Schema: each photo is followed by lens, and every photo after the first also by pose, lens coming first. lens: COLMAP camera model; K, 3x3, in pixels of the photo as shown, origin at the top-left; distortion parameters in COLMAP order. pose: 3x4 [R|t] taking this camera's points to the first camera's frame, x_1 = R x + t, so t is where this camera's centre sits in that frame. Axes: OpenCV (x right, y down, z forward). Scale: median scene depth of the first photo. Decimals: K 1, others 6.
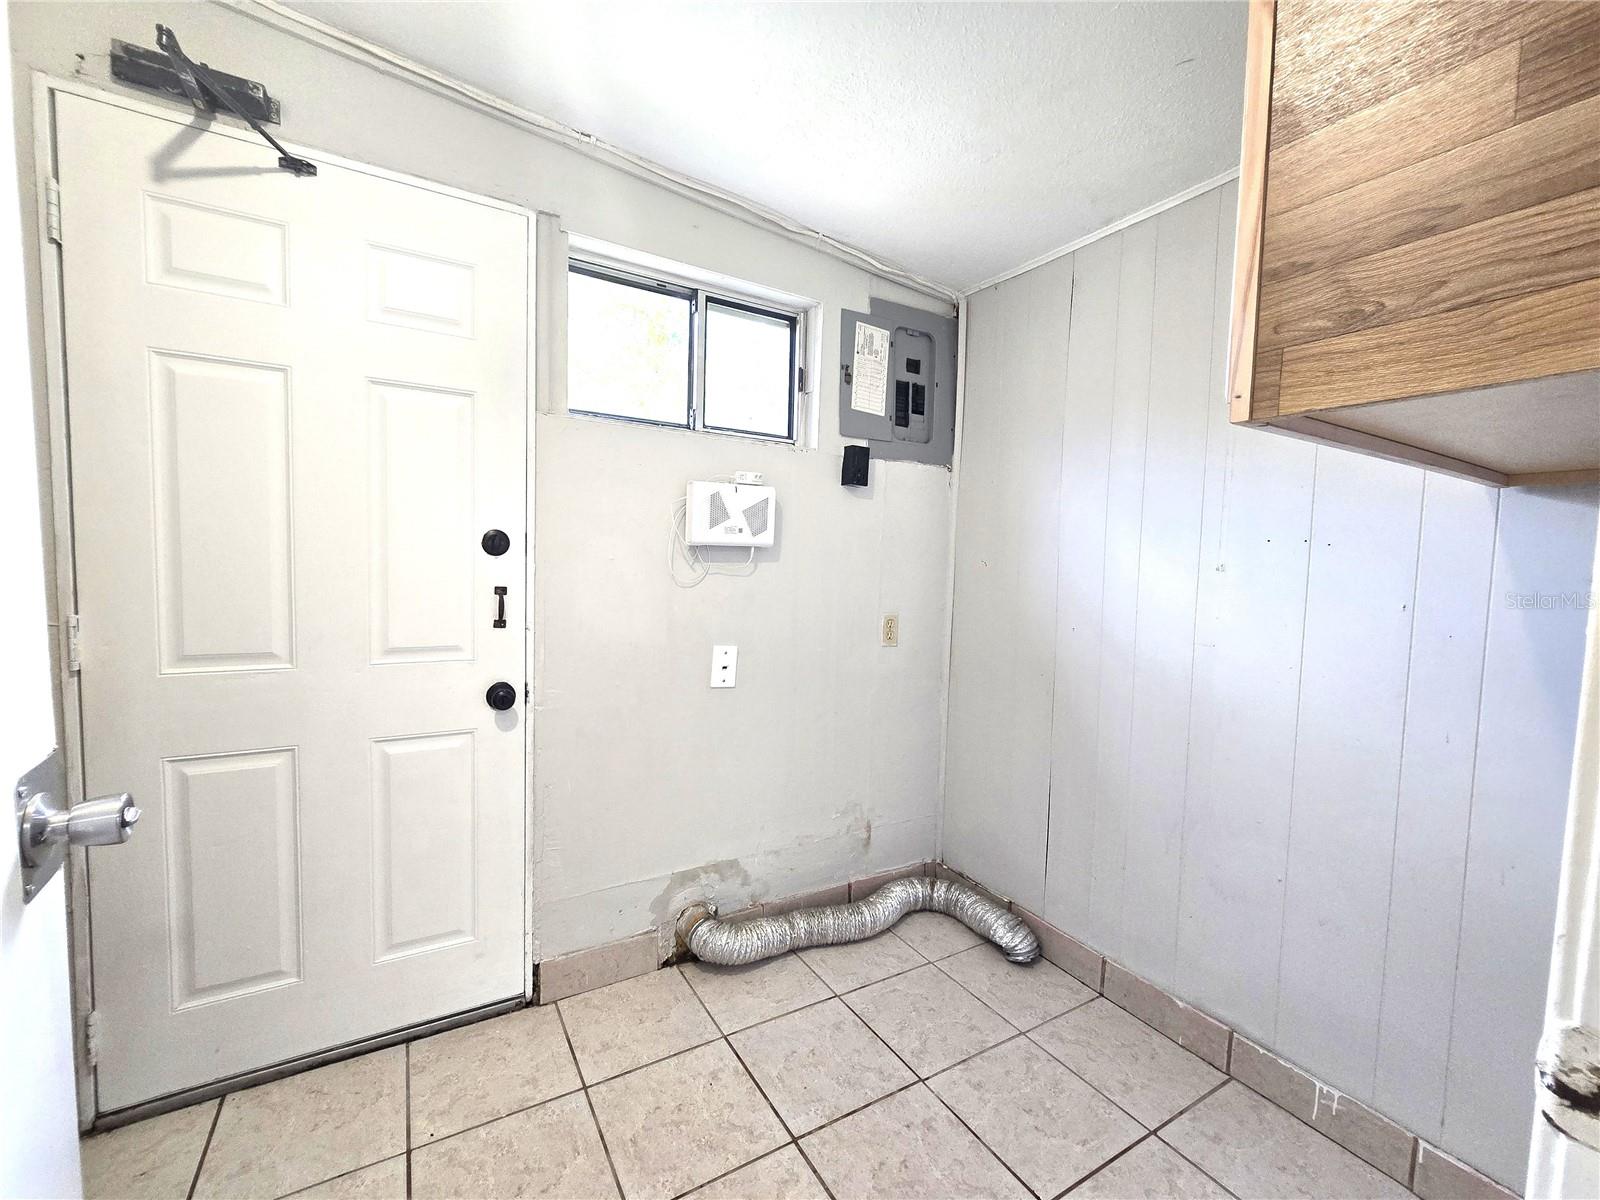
lens RADIAL K [[660.2, 0, 789.0], [0, 660.2, 600.2], [0, 0, 1]] dist [-0.004434, 0.001788]
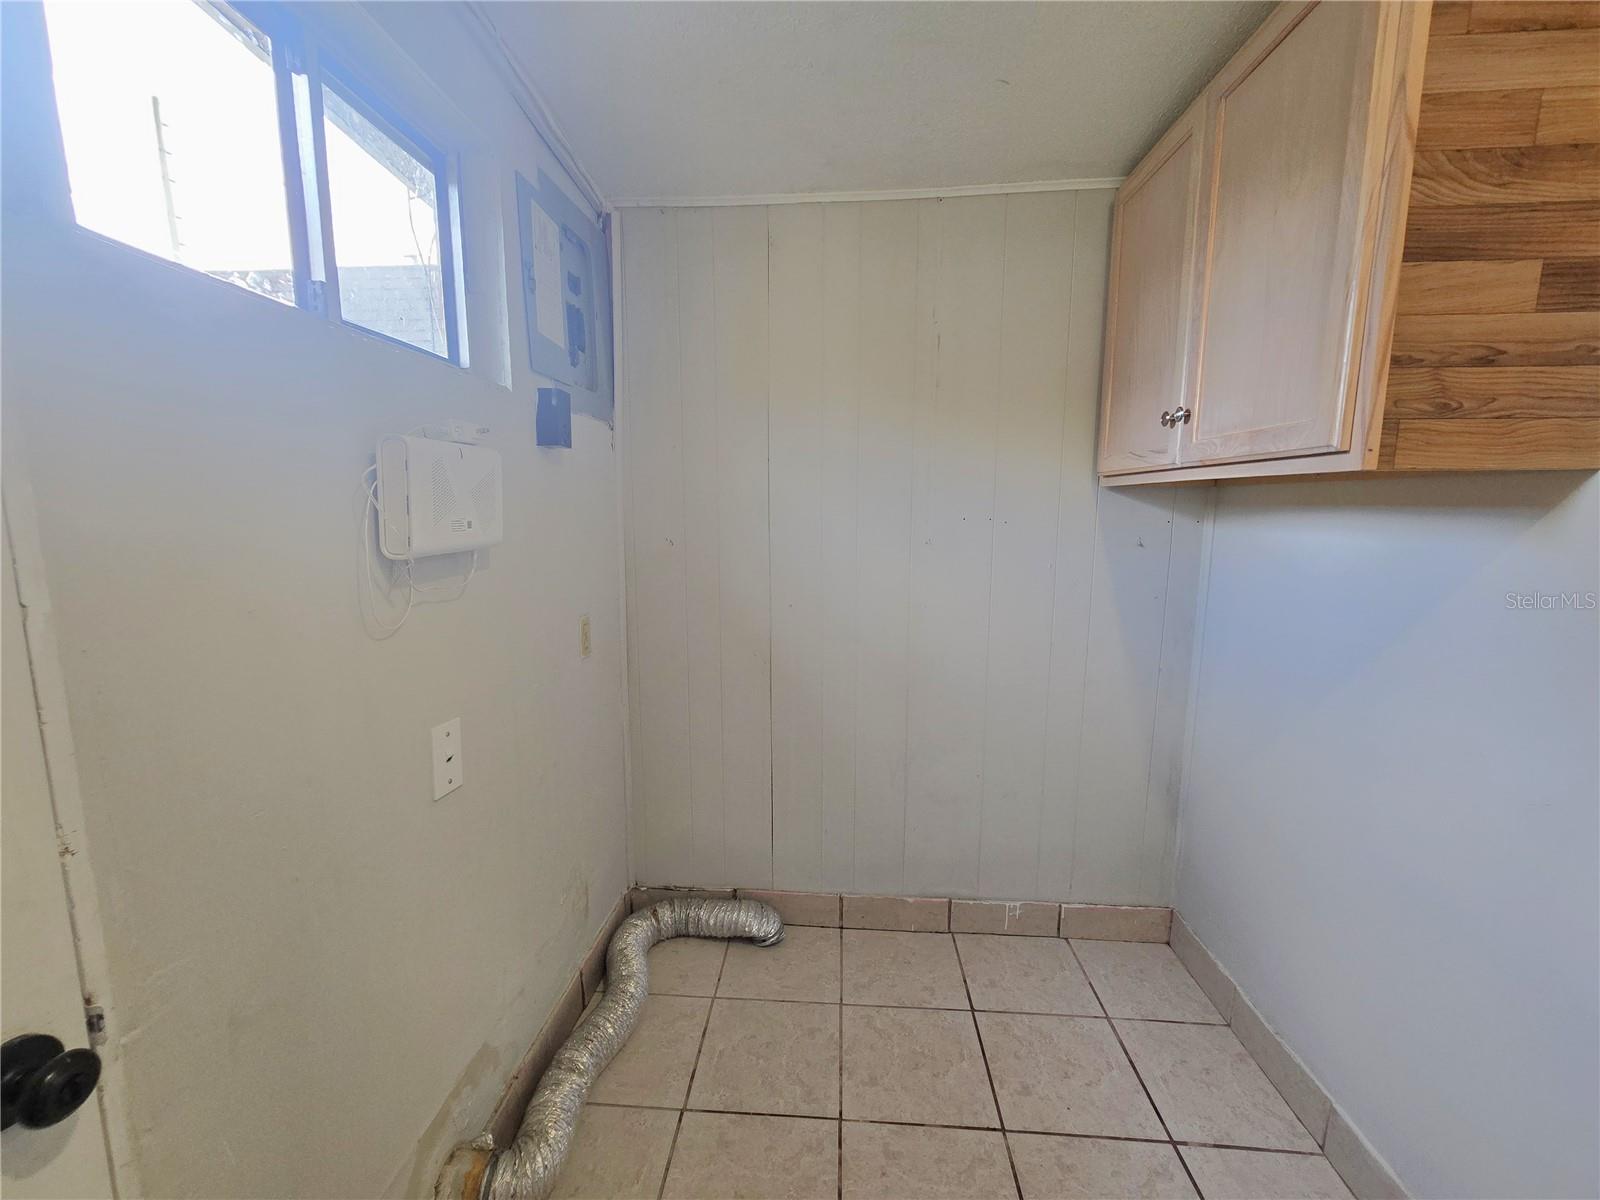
lens RADIAL K [[660.2, 0, 789.0], [0, 660.2, 600.2], [0, 0, 1]] dist [-0.004434, 0.001788]
pose [[0.571245, -0.142583, 0.808300, -0.406077], [0.066891, 0.989607, 0.127292, -0.098417], [-0.818049, -0.018647, 0.574846, 0.452248]]
